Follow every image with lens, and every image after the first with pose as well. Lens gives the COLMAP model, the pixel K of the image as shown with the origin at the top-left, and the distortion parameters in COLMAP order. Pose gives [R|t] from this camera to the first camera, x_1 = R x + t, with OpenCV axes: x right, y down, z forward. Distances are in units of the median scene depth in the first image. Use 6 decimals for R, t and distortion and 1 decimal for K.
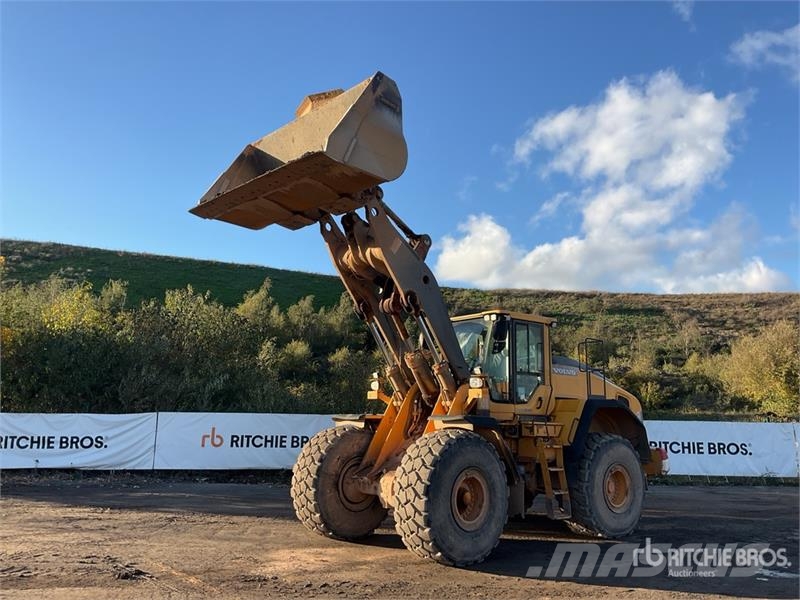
lens RADIAL K [[633.9, 0, 400.0], [0, 633.9, 300.0], [0, 0, 1]] dist [0.085819, -0.154212]
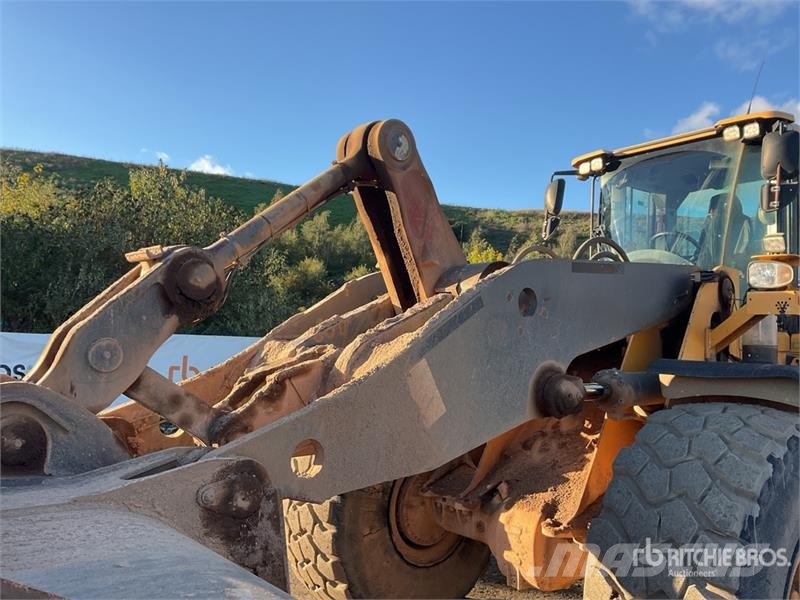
lens RADIAL K [[665.9, 0, 400.0], [0, 665.9, 300.0], [0, 0, 1]] dist [0.011245, -0.008856]
pose [[0.999483, 0.016576, -0.027553, -0.077024], [-0.013154, 0.992681, 0.120050, 0.093796], [0.029342, -0.119625, 0.992385, 0.559224]]
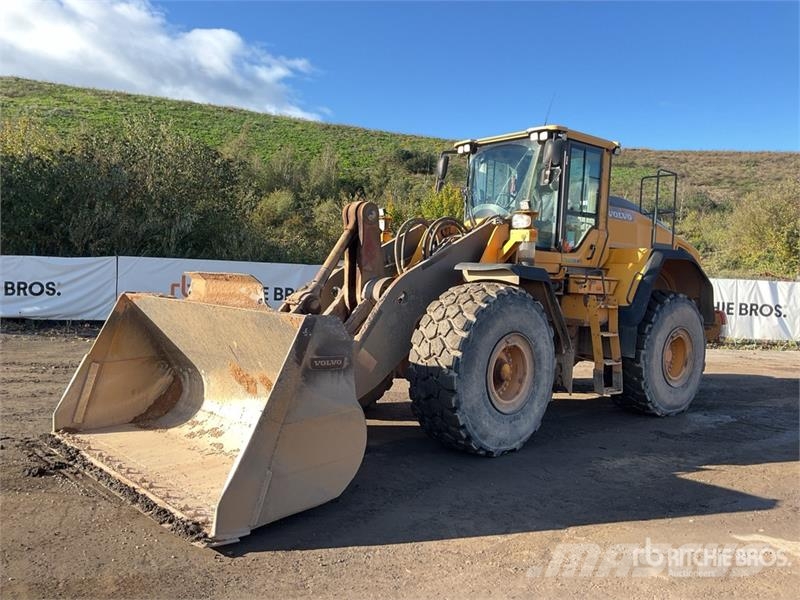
lens RADIAL K [[665.9, 0, 400.0], [0, 665.9, 300.0], [0, 0, 1]] dist [0.011245, -0.008856]
pose [[0.999618, 0.019740, 0.019322, -0.029813], [-0.023552, 0.974570, 0.222840, 0.044962], [-0.014432, -0.223210, 0.974663, 0.206066]]
